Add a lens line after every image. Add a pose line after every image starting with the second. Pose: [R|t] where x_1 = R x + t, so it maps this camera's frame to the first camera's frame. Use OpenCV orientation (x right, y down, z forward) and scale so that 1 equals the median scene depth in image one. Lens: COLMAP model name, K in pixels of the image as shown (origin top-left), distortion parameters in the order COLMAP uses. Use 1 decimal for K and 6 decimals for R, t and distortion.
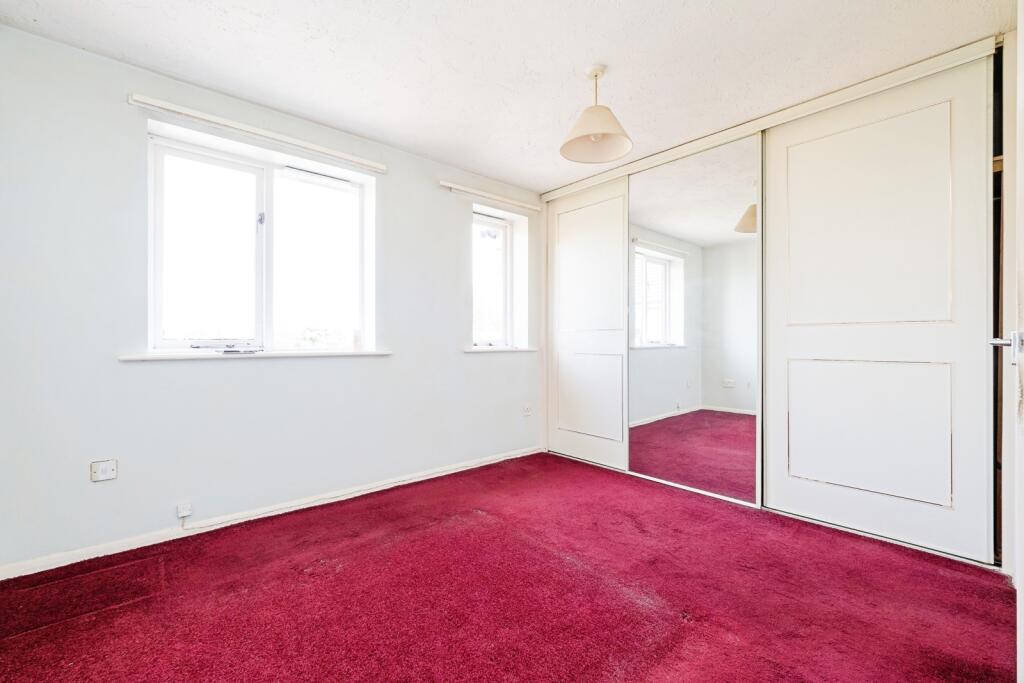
lens RADIAL K [[443.2, 0, 510.5], [0, 443.2, 341.1], [0, 0, 1]] dist [0.000016, -0.000420]
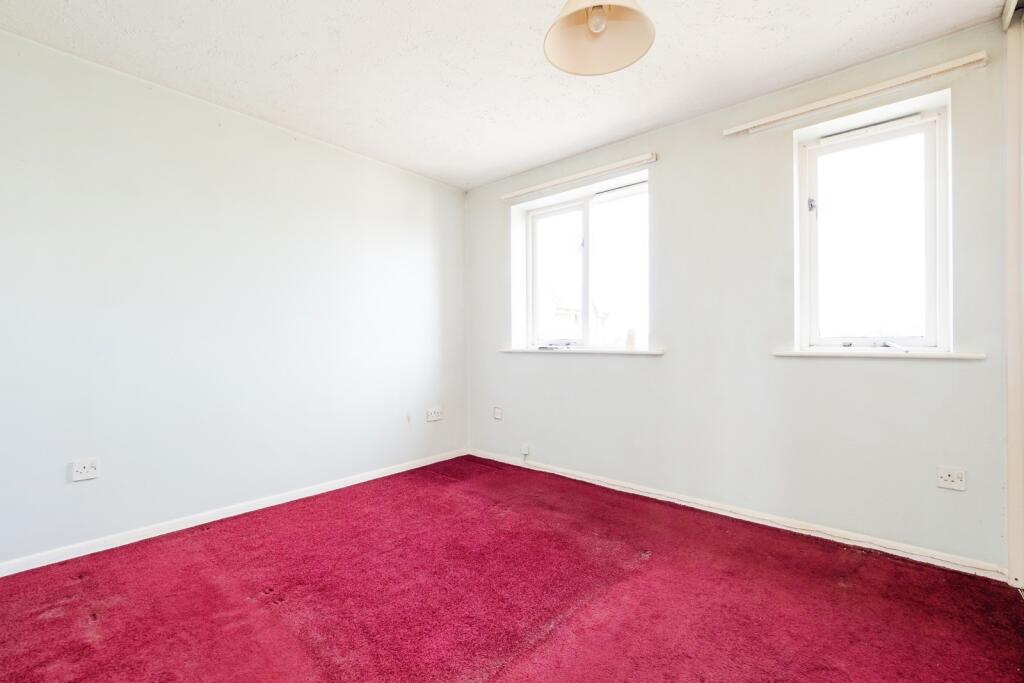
lens RADIAL K [[443.2, 0, 510.5], [0, 443.2, 341.1], [0, 0, 1]] dist [0.000016, -0.000420]
pose [[0.124969, -0.001377, -0.992160, 0.647102], [0.005254, 0.999986, -0.000726, 0.001441], [0.992147, -0.005122, 0.124974, 0.620631]]
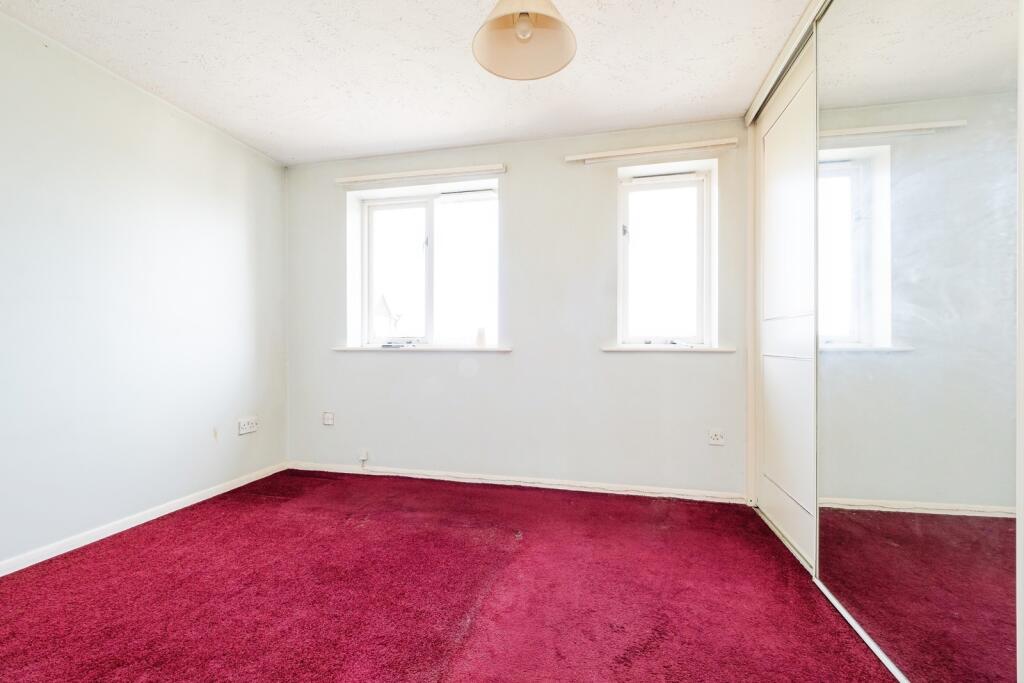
lens RADIAL K [[440.7, 0, 506.2], [0, 440.7, 342.8], [0, 0, 1]] dist [-0.001762, -0.000742]
pose [[0.567516, -0.002221, -0.823359, 0.578939], [-0.000158, 0.999996, -0.002806, 0.015315], [0.823362, 0.001723, 0.567514, 0.465355]]
